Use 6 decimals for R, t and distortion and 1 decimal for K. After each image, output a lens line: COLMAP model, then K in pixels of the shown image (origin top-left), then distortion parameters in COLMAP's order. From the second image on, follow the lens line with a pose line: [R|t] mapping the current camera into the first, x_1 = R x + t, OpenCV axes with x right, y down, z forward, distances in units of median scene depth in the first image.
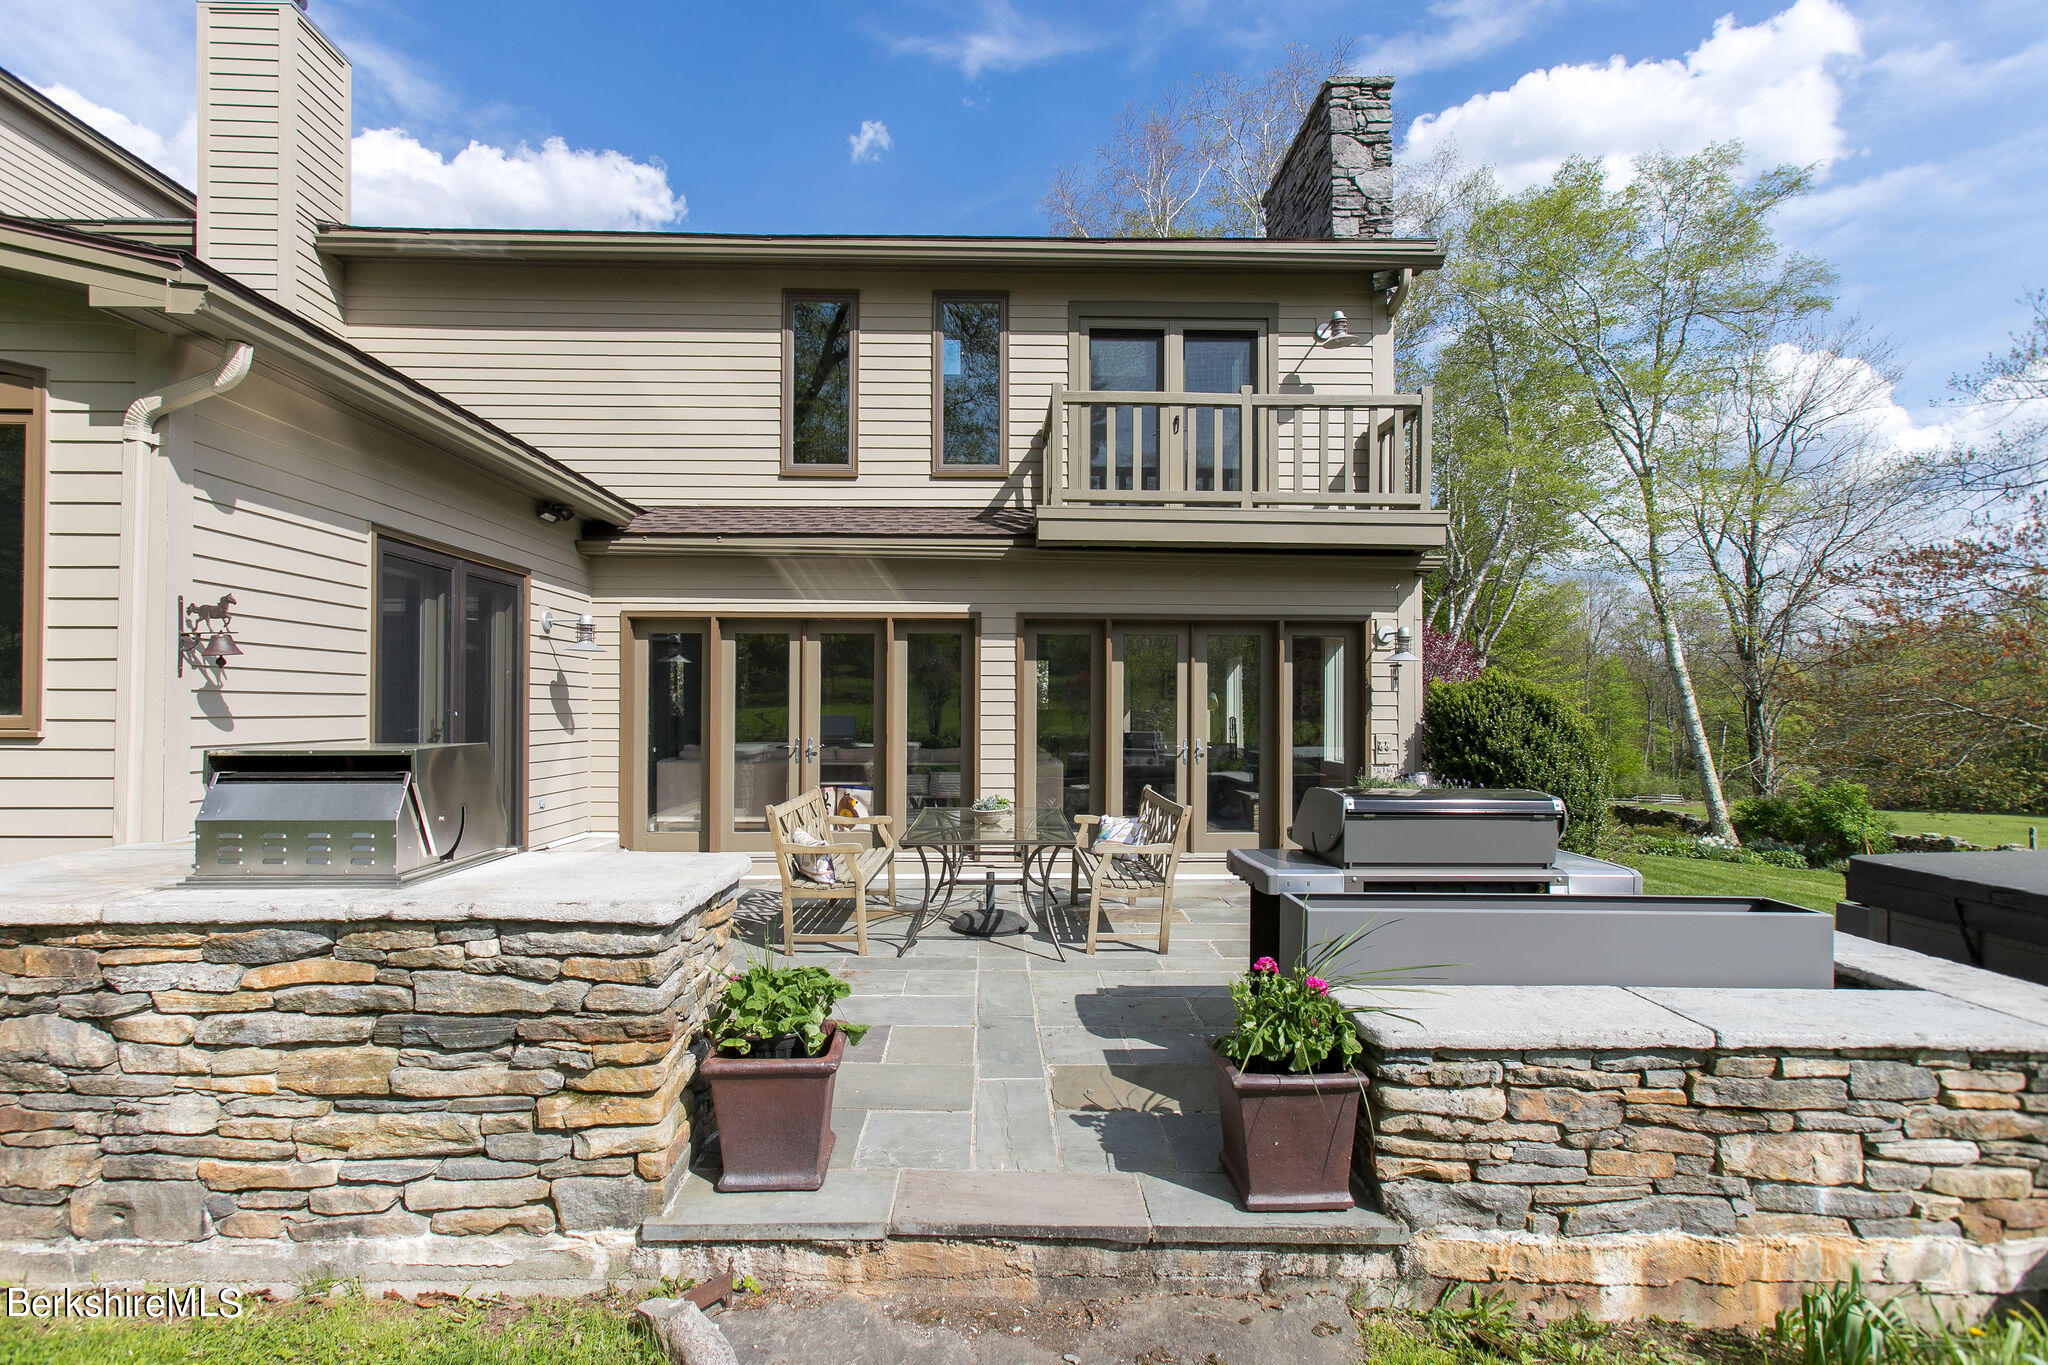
lens RADIAL K [[1066.3, 0, 1024.1], [0, 1066.3, 690.6], [0, 0, 1]] dist [0.013183, 0.001389]
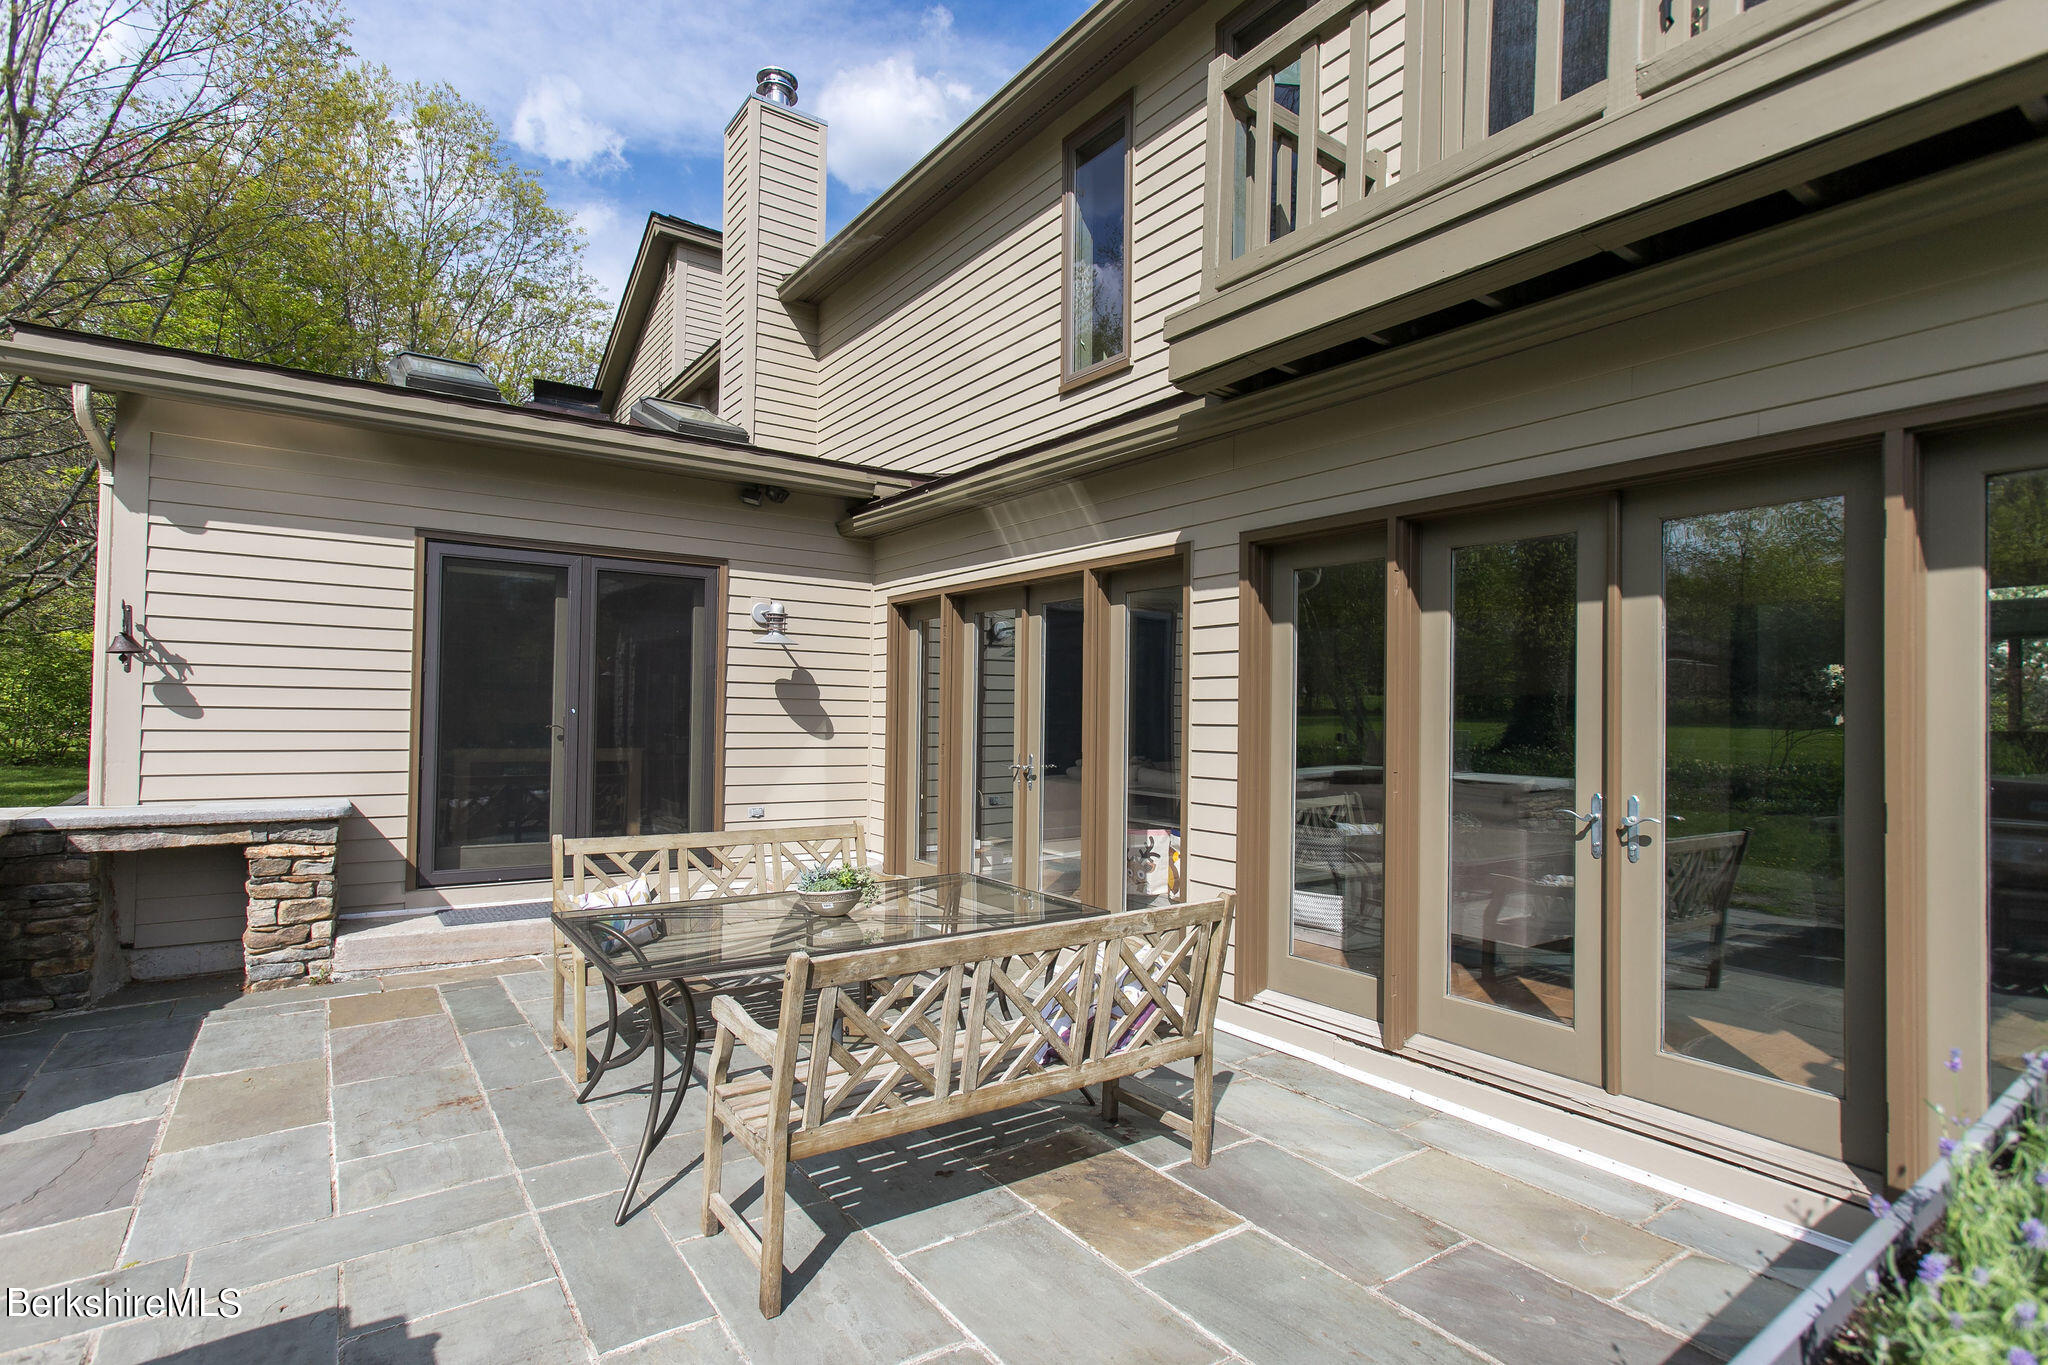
lens RADIAL K [[1031.1, 0, 1017.2], [0, 1031.1, 689.3], [0, 0, 1]] dist [0.000671, -0.000055]
pose [[0.519730, -0.015817, -0.854184, 0.384939], [-0.000662, 0.999821, -0.018917, 0.014825], [0.854331, 0.010398, 0.519626, 0.660053]]
